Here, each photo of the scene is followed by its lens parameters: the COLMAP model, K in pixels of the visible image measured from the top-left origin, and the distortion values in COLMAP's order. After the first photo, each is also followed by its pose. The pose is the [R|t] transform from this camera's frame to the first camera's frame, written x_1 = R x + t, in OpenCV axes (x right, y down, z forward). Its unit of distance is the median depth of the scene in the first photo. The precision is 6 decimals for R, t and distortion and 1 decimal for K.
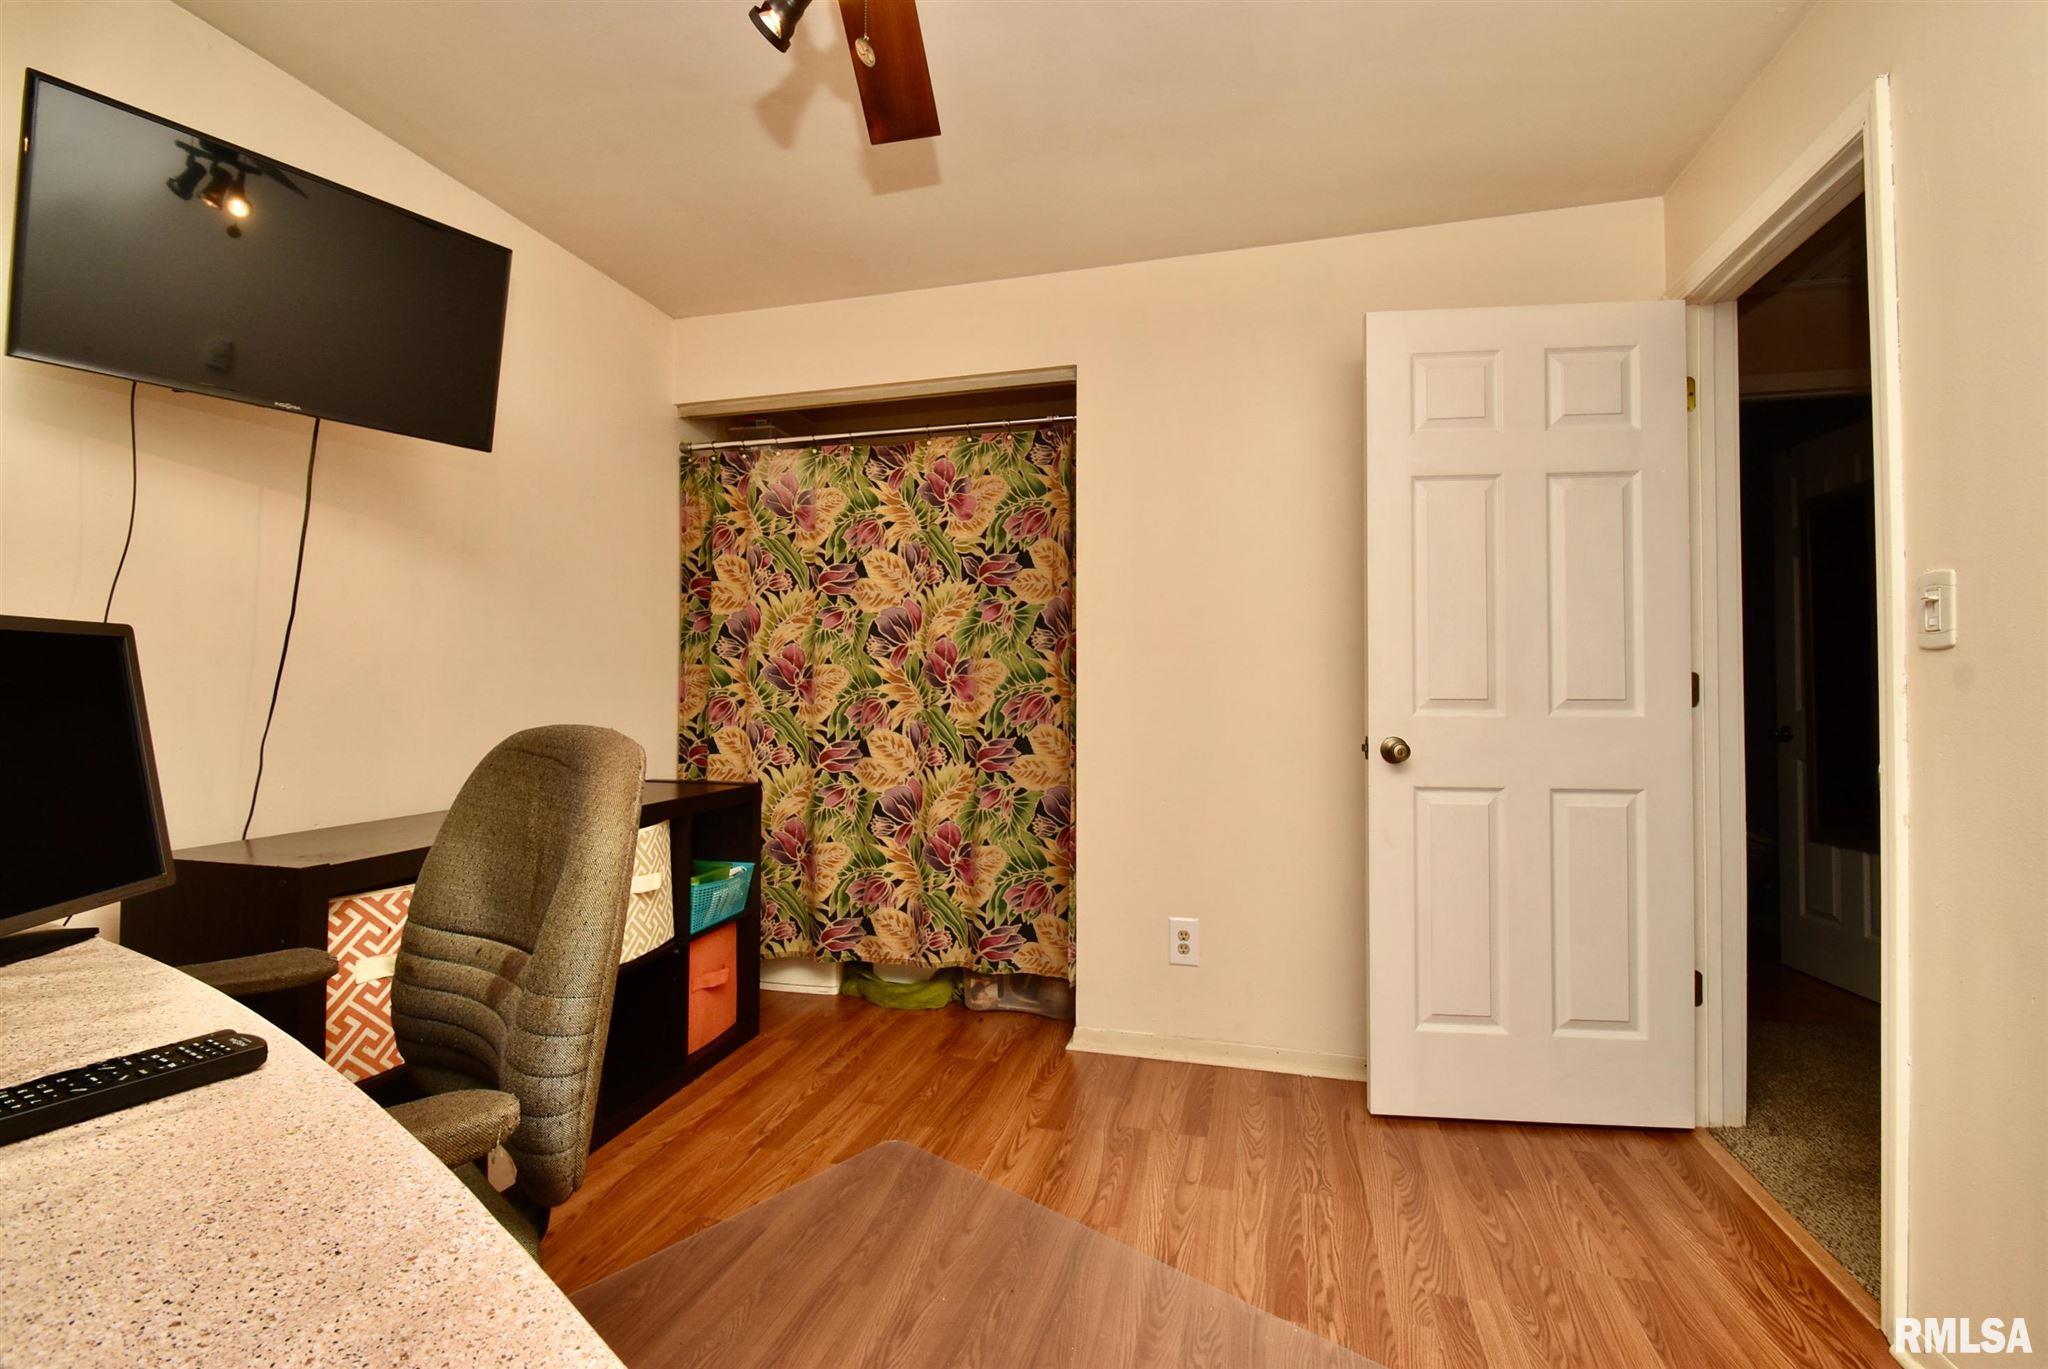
lens RADIAL K [[904.6, 0, 1022.1], [0, 904.6, 679.2], [0, 0, 1]] dist [0.019538, -0.018870]
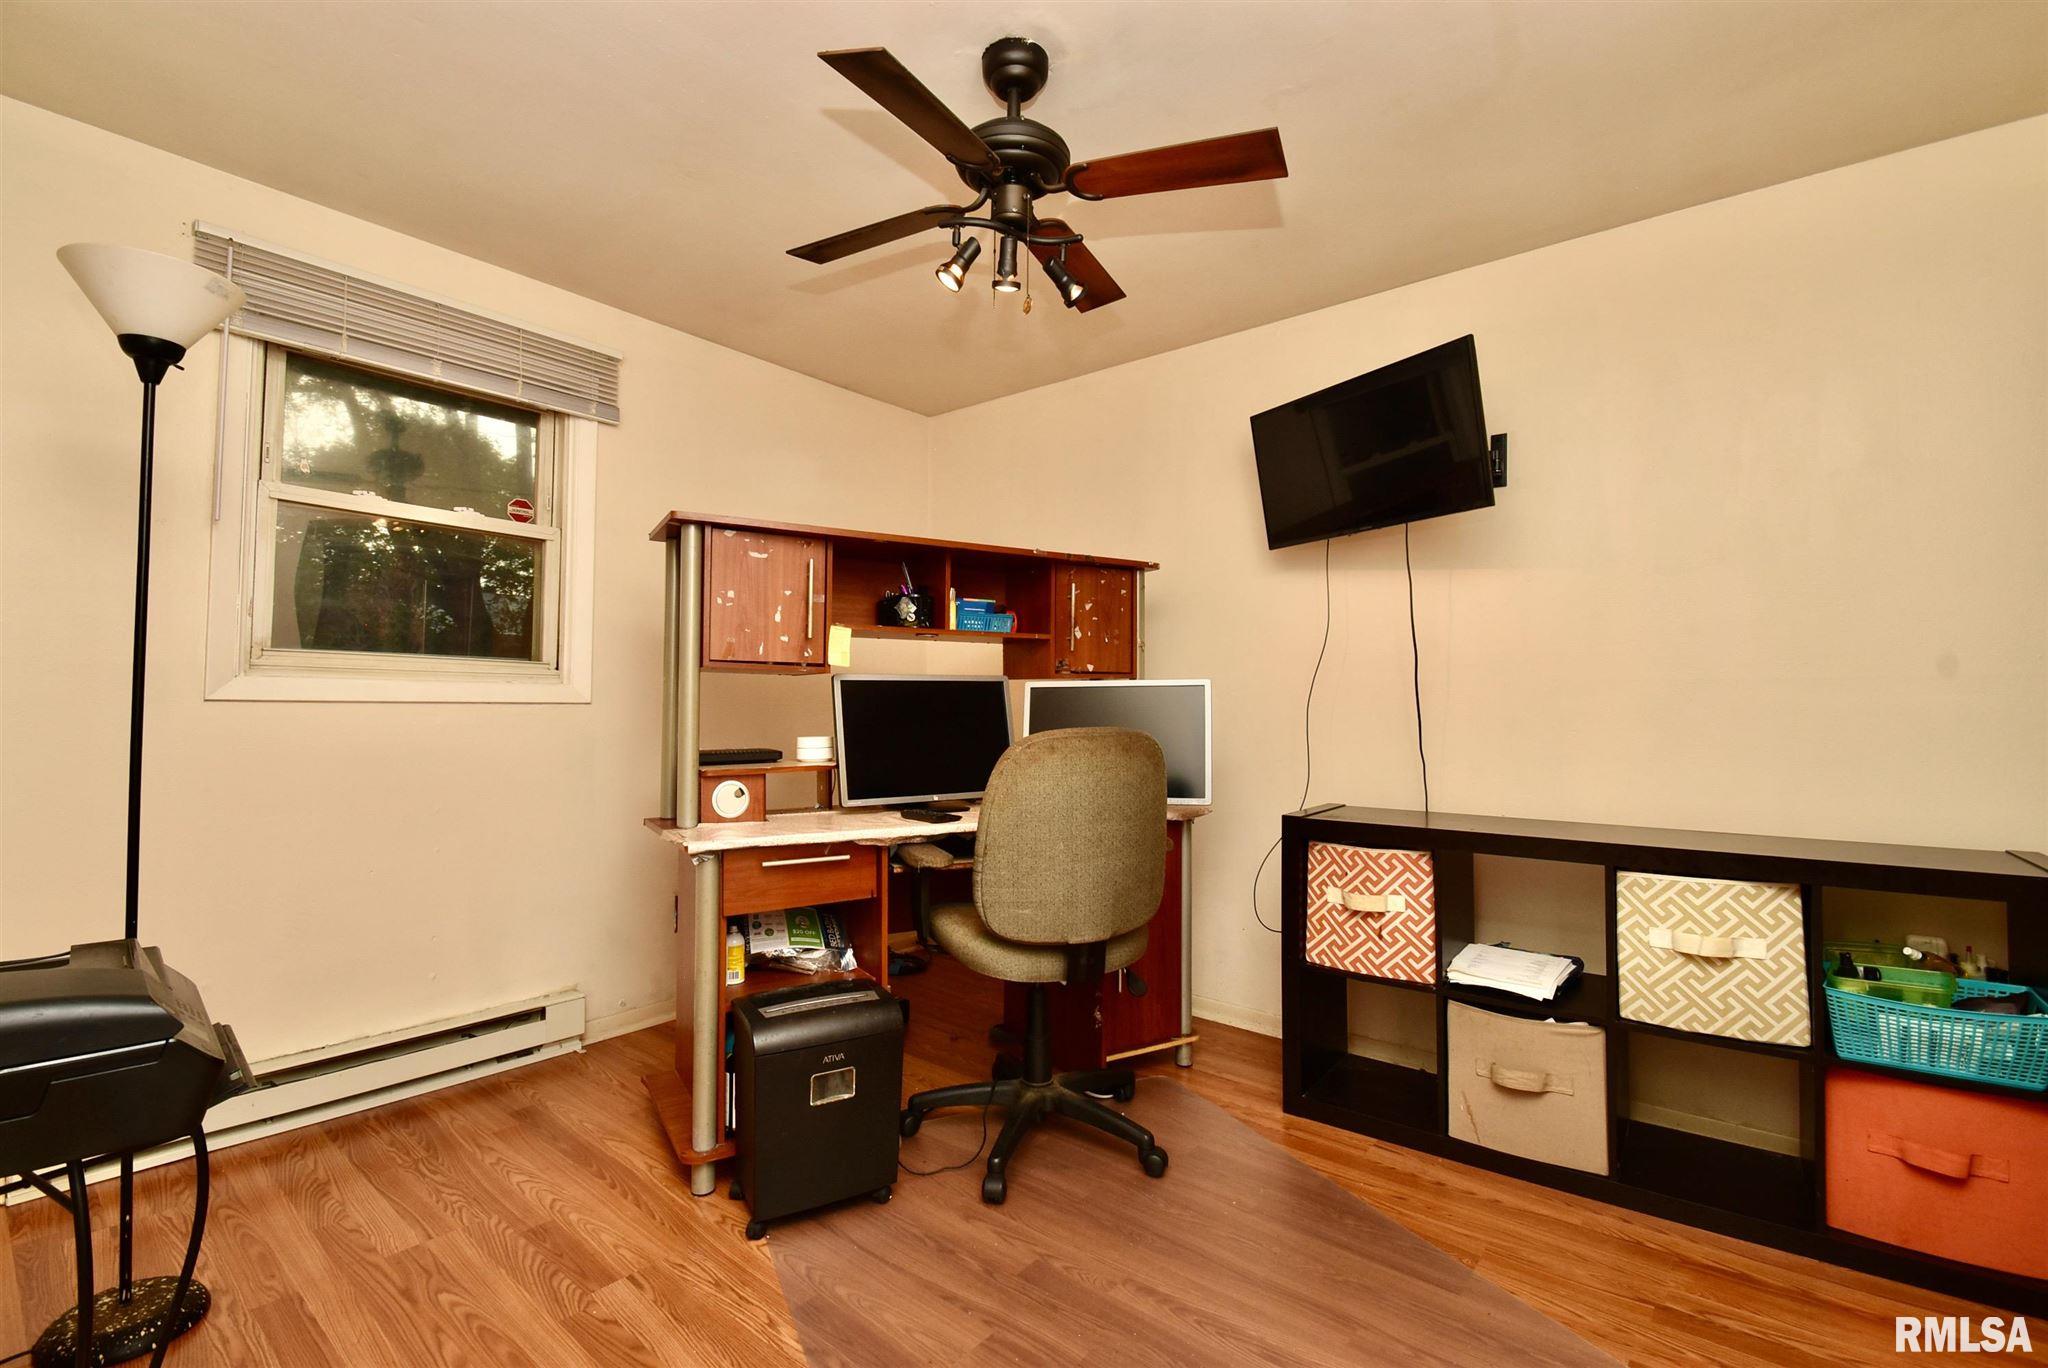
lens RADIAL K [[904.6, 0, 1022.1], [0, 904.6, 678.7], [0, 0, 1]] dist [0.019538, -0.018870]
pose [[-0.397620, -0.039671, -0.916692, 0.874682], [0.001983, 0.999025, -0.044094, 0.024838], [0.917548, -0.019351, -0.397153, 1.116433]]
